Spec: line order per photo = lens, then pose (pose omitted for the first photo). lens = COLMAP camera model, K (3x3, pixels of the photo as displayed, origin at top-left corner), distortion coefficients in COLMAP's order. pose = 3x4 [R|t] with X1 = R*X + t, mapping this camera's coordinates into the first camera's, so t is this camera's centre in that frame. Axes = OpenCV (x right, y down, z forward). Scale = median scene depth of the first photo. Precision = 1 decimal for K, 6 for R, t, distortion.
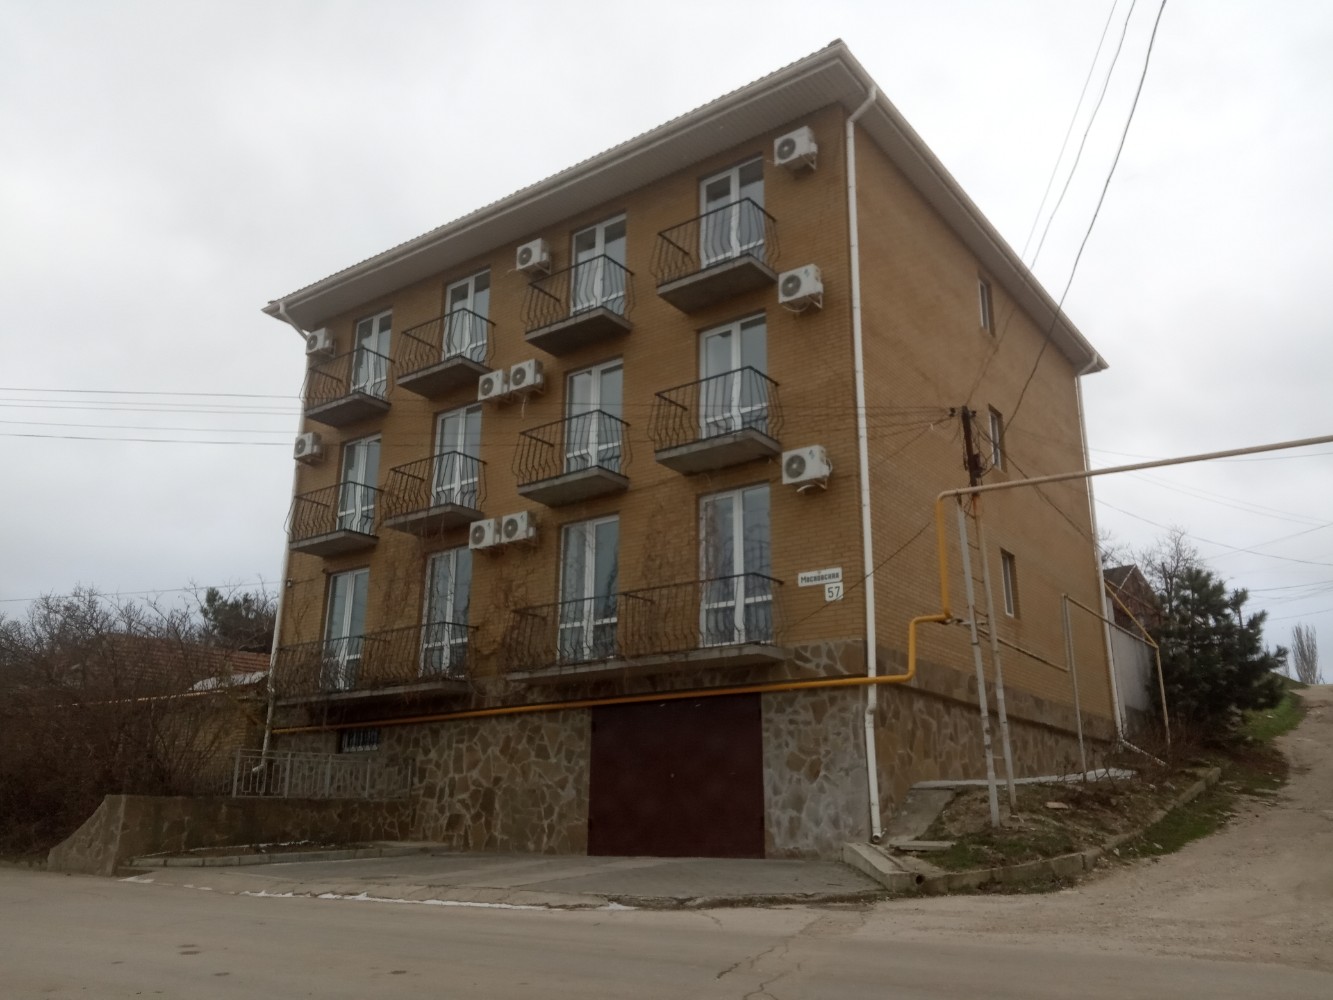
lens RADIAL K [[1076.0, 0, 668.4], [0, 1076.0, 503.8], [0, 0, 1]] dist [0.082218, -0.005718]
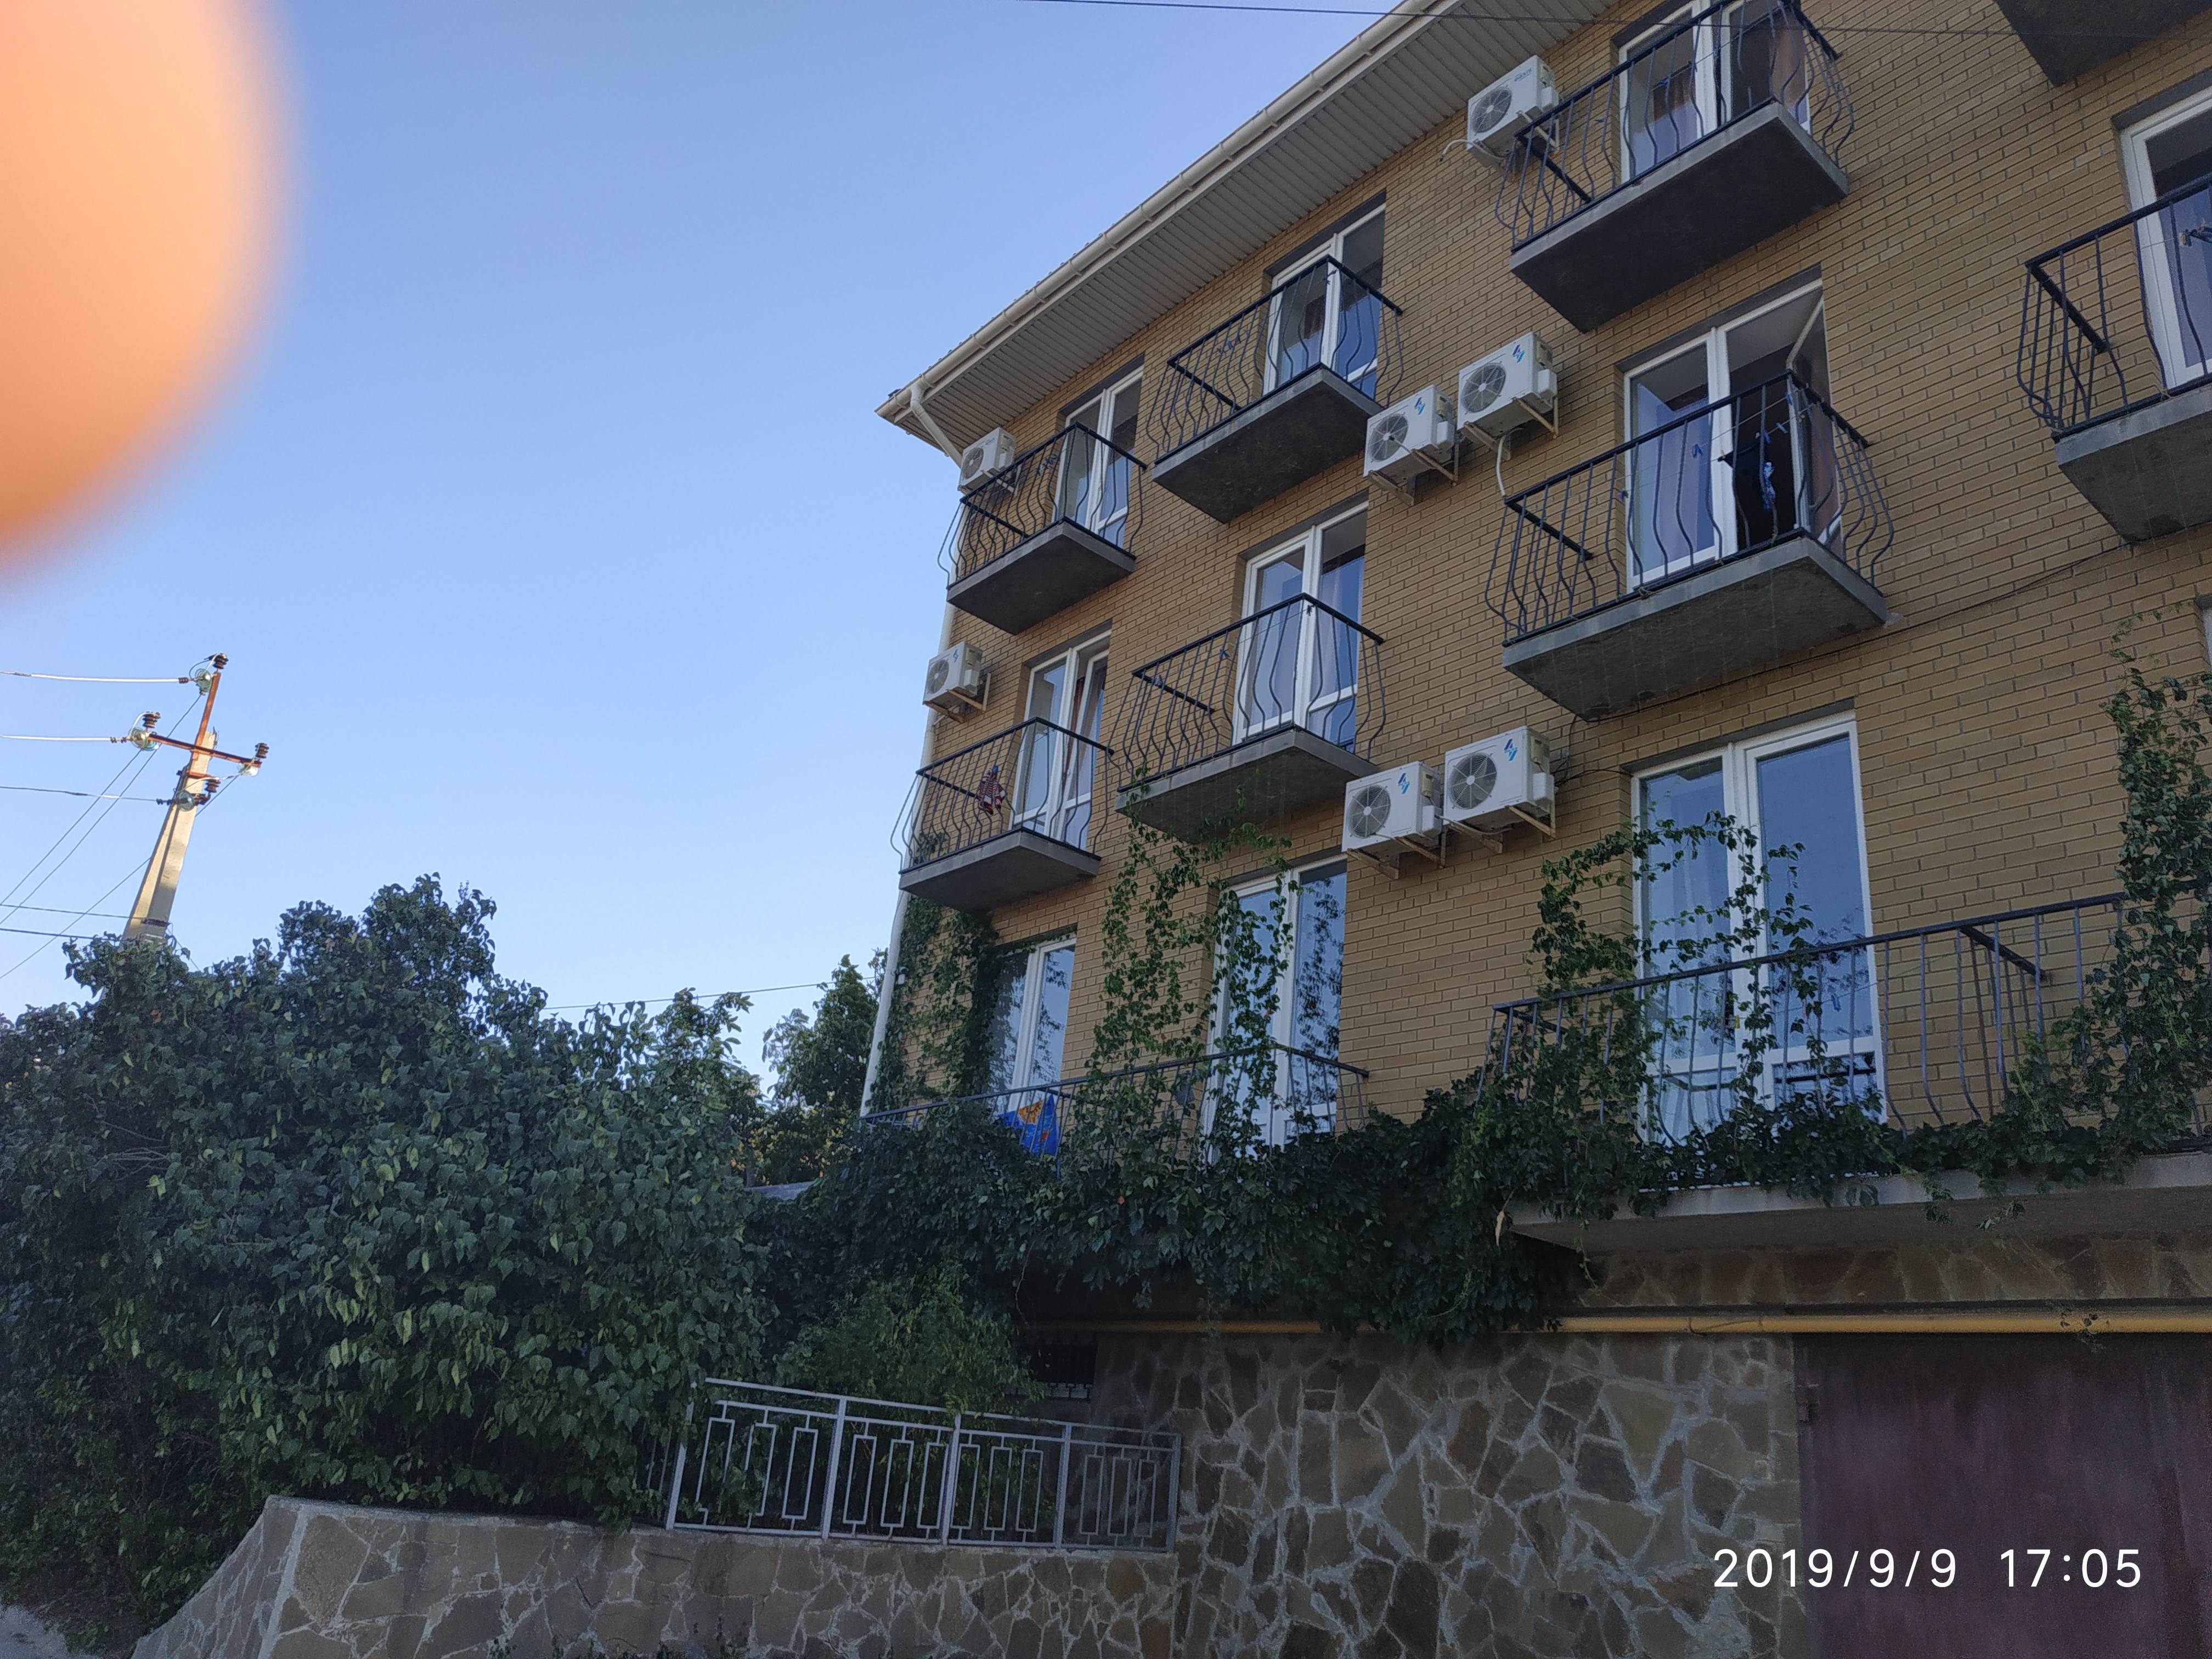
lens RADIAL K [[1602.4, 0, 1111.7], [0, 1602.4, 827.9], [0, 0, 1]] dist [0.000536, -0.010400]
pose [[0.969352, 0.001550, -0.245672, -0.133279], [-0.026669, 0.994735, -0.098953, 0.091464], [0.244225, 0.102472, 0.964289, 0.482995]]
